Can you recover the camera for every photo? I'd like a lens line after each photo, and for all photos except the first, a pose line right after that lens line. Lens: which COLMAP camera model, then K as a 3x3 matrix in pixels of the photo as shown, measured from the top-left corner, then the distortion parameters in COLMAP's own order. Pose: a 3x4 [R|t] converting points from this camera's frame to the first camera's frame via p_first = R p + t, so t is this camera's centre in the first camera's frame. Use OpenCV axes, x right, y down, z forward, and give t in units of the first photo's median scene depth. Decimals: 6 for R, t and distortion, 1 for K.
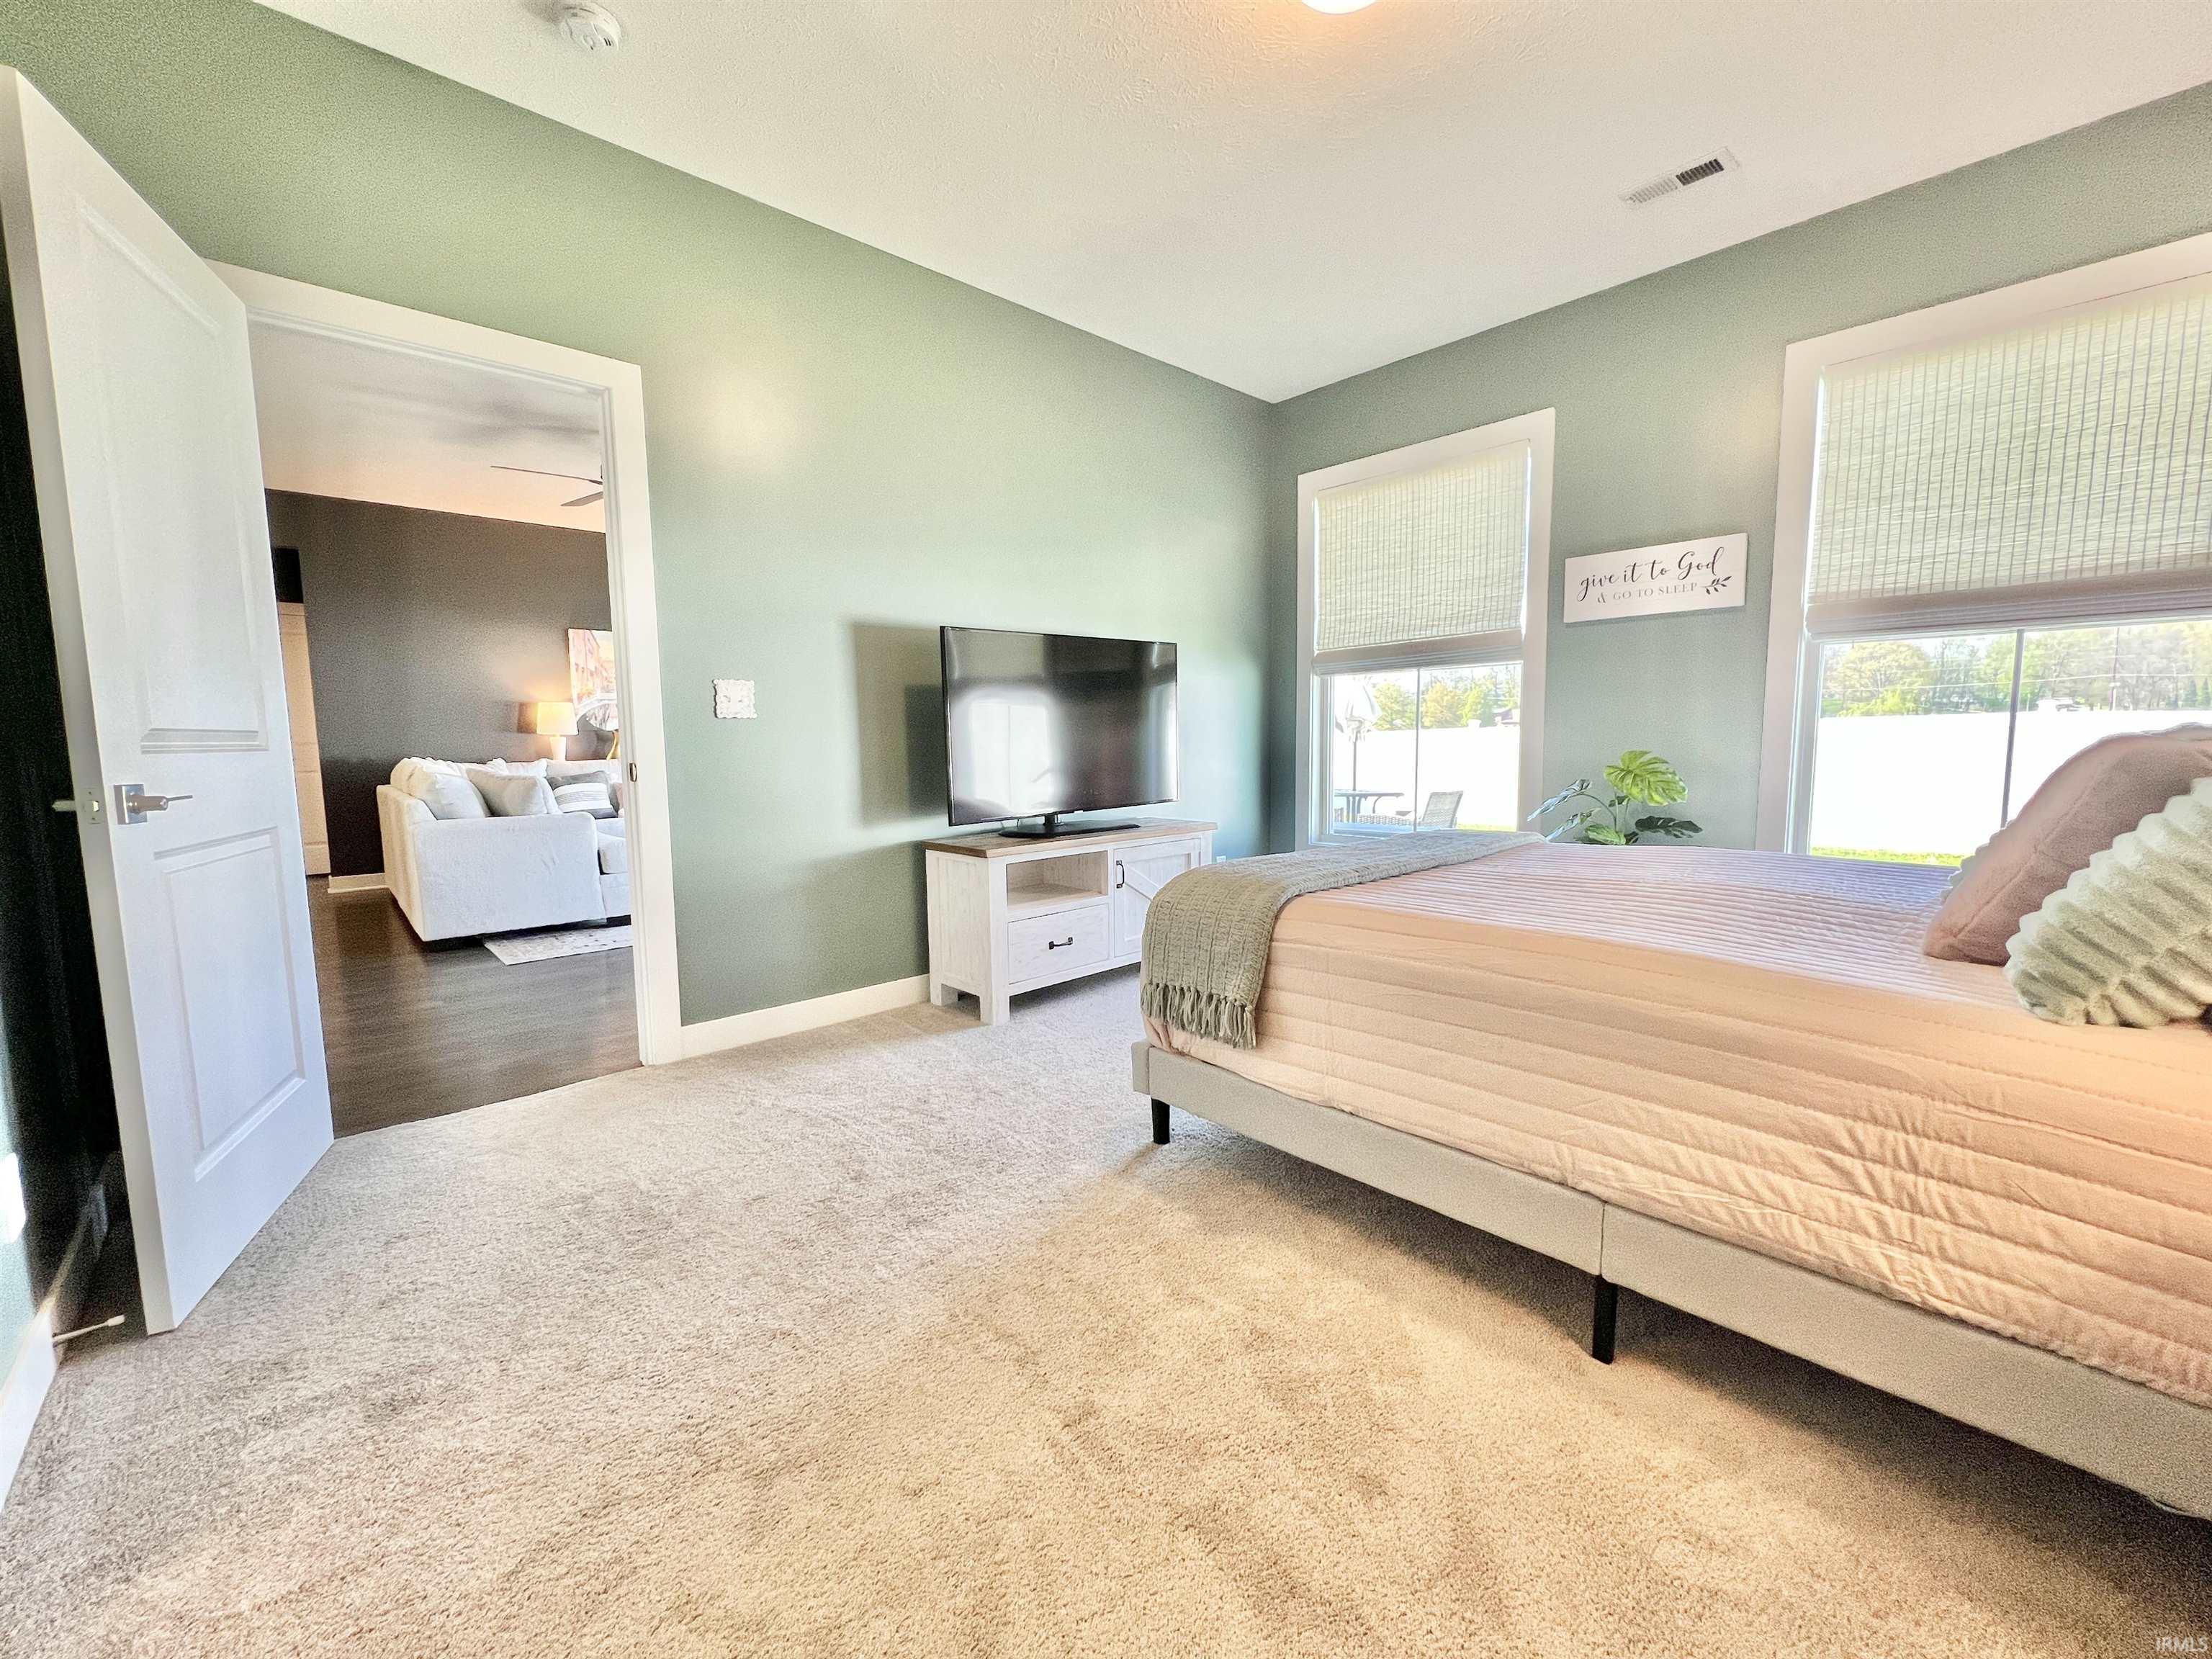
lens RADIAL K [[884.2, 0, 1105.4], [0, 884.2, 830.2], [0, 0, 1]] dist [-0.002201, 0.000961]
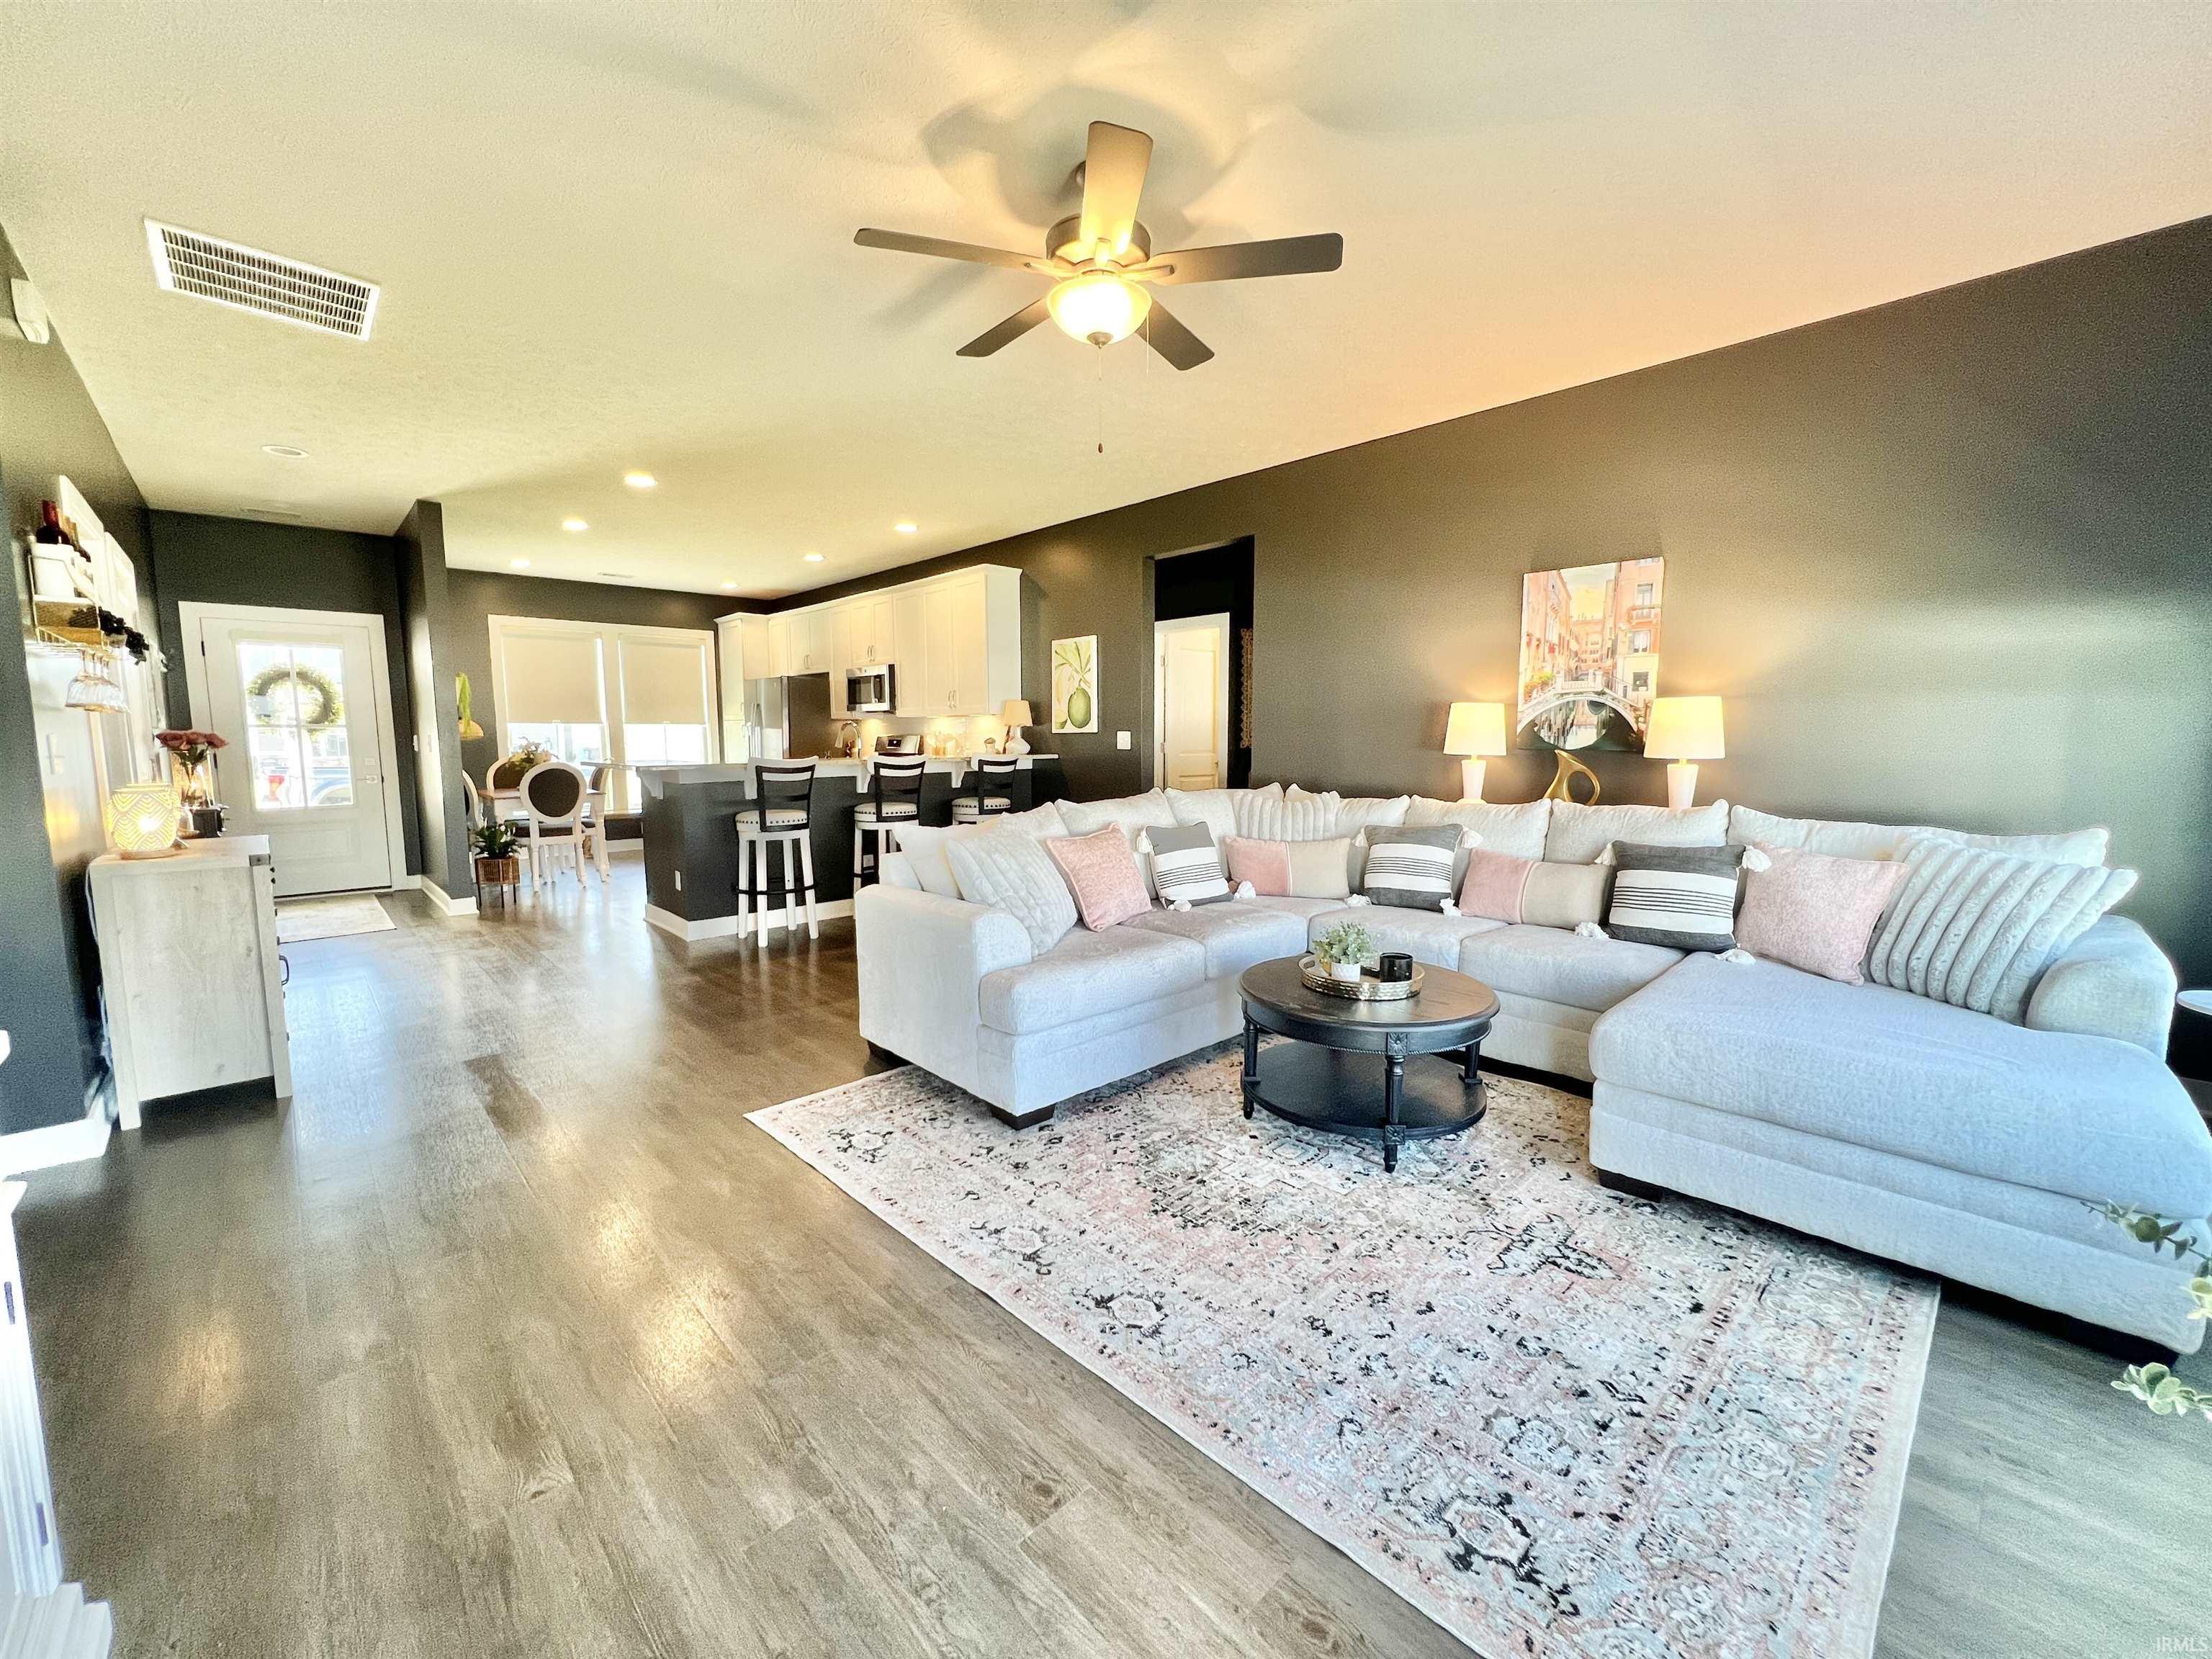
lens RADIAL K [[884.2, 0, 1095.5], [0, 884.2, 827.6], [0, 0, 1]] dist [-0.002201, 0.000961]
pose [[-0.012065, 0.113727, -0.993439, -0.008206], [-0.104869, 0.987888, 0.114366, -0.100990], [0.994413, 0.105560, 0.000008, 0.742832]]
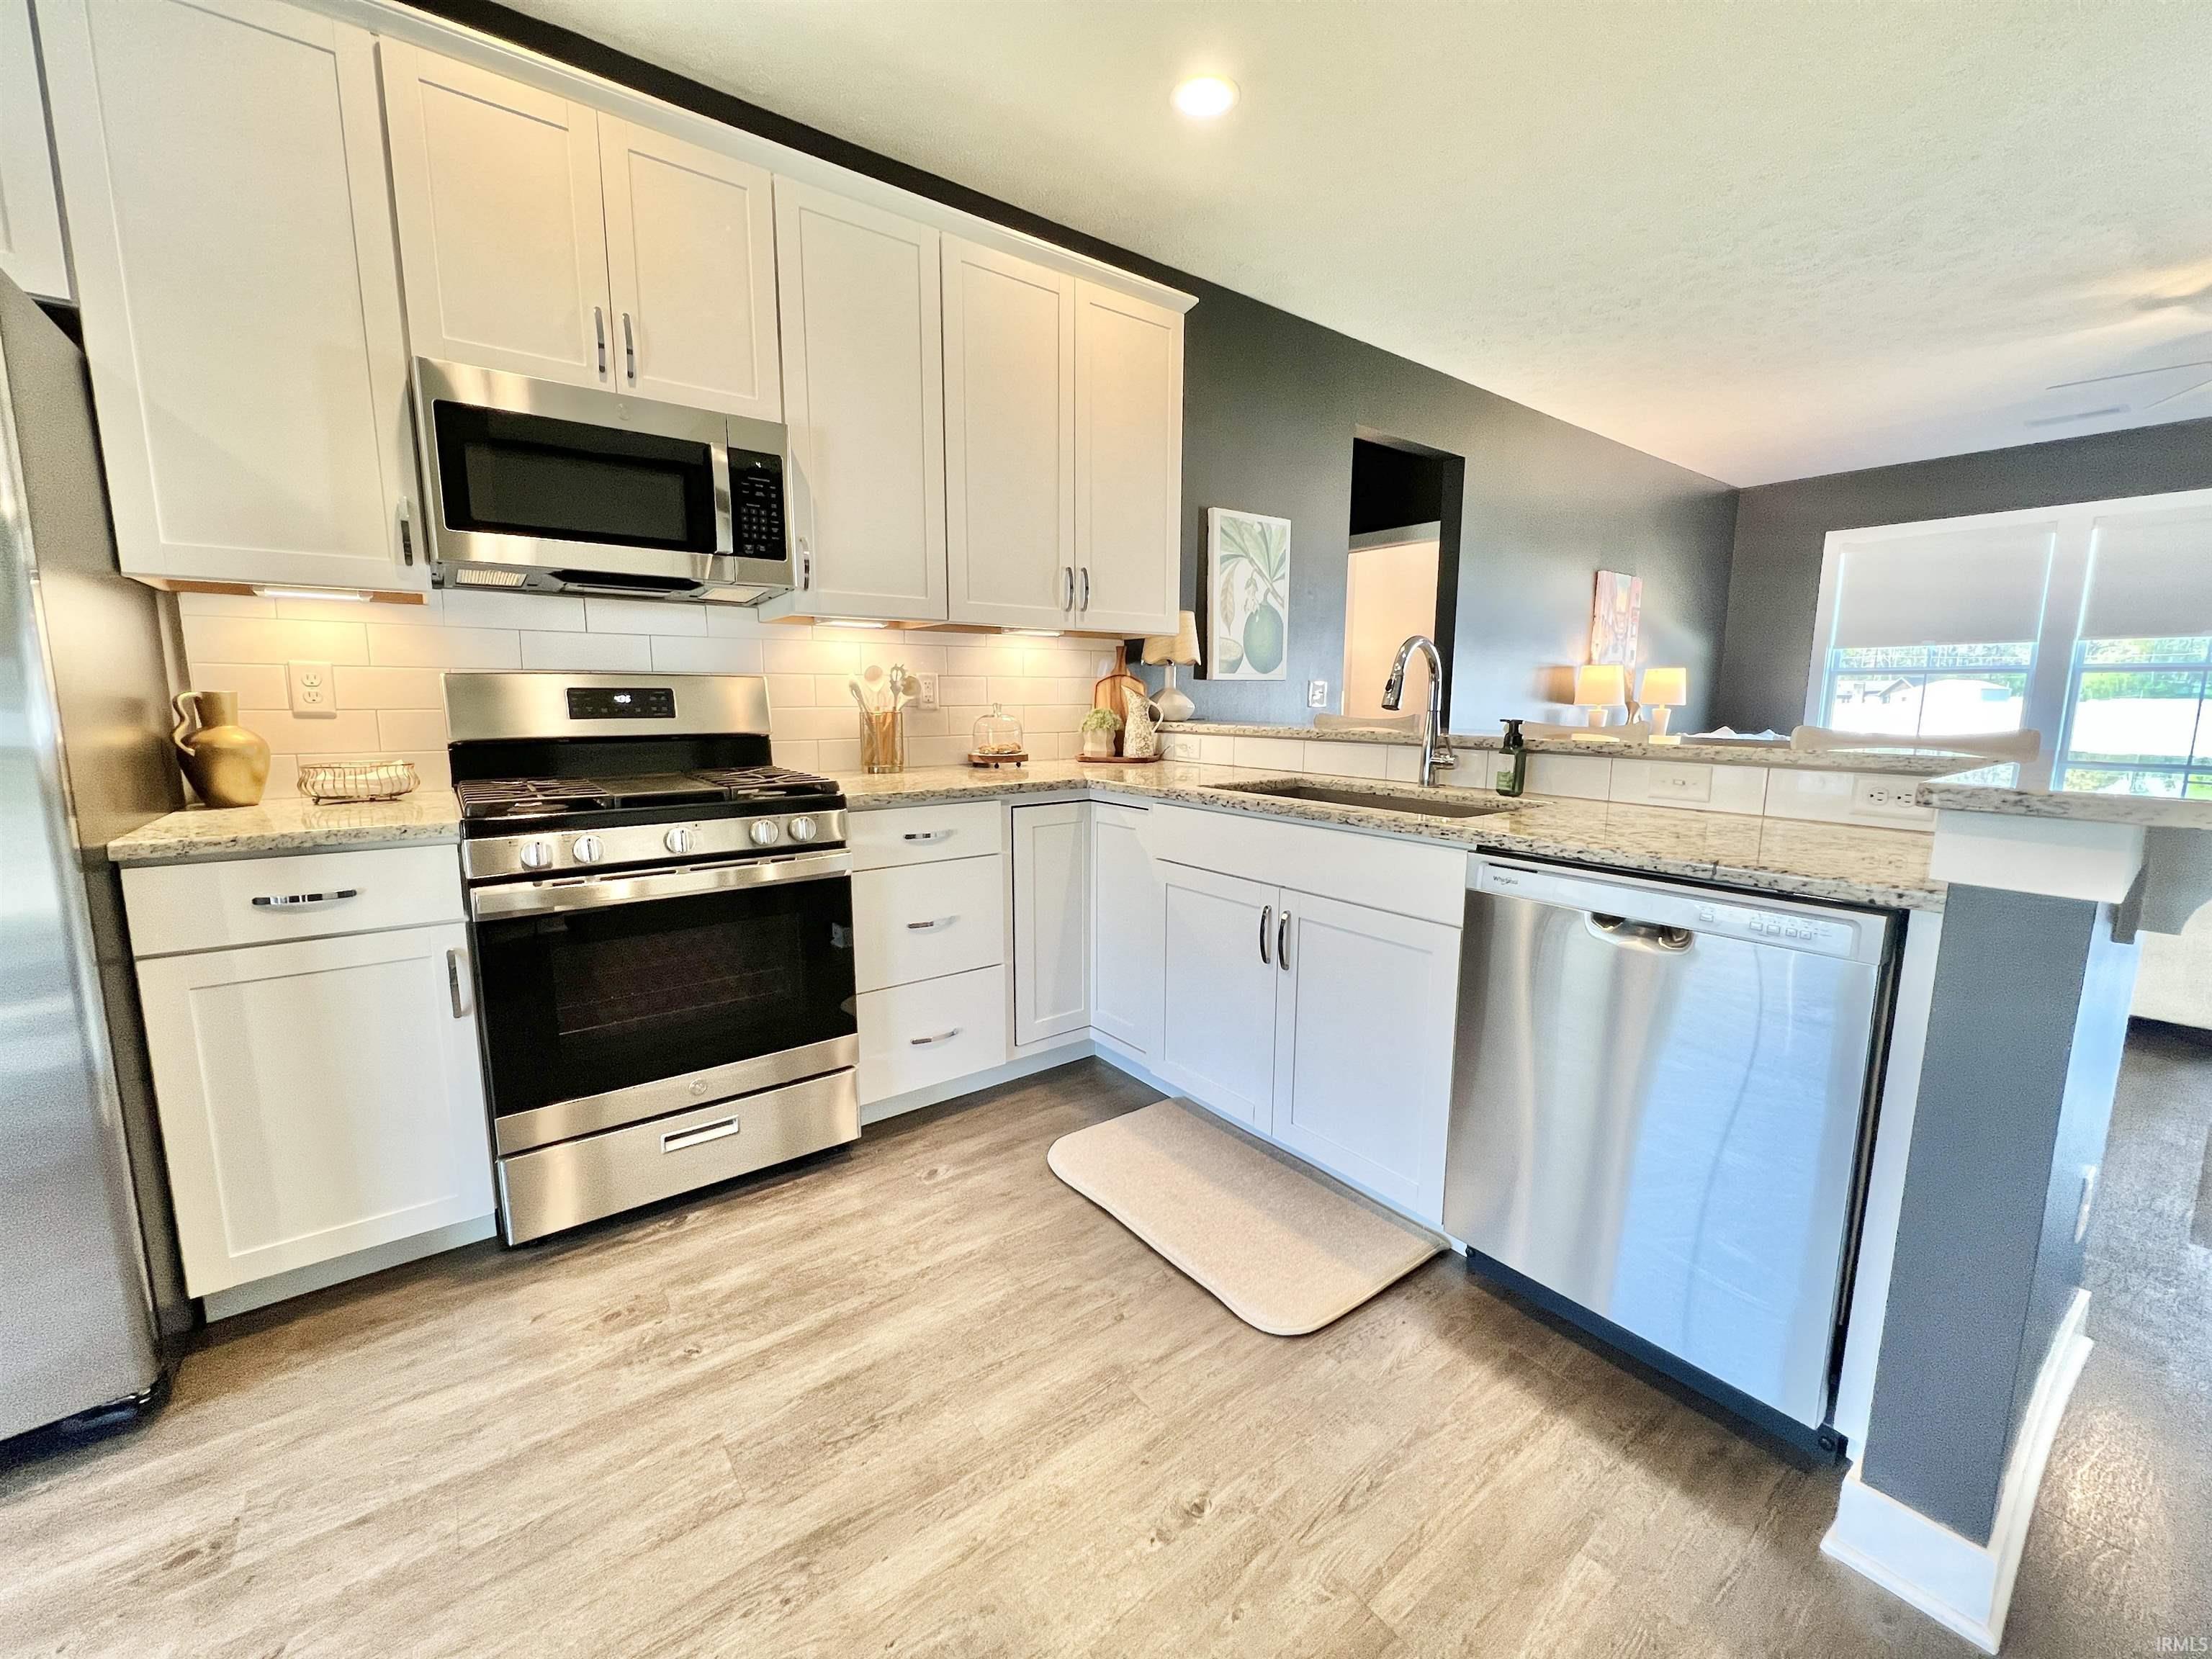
lens RADIAL K [[884.2, 0, 1102.2], [0, 884.2, 827.3], [0, 0, 1]] dist [-0.002201, 0.000961]
pose [[0.993434, 0.030057, -0.110392, -0.956053], [-0.025558, 0.998793, 0.041945, -0.022693], [0.111519, -0.038848, 0.993003, 0.166126]]
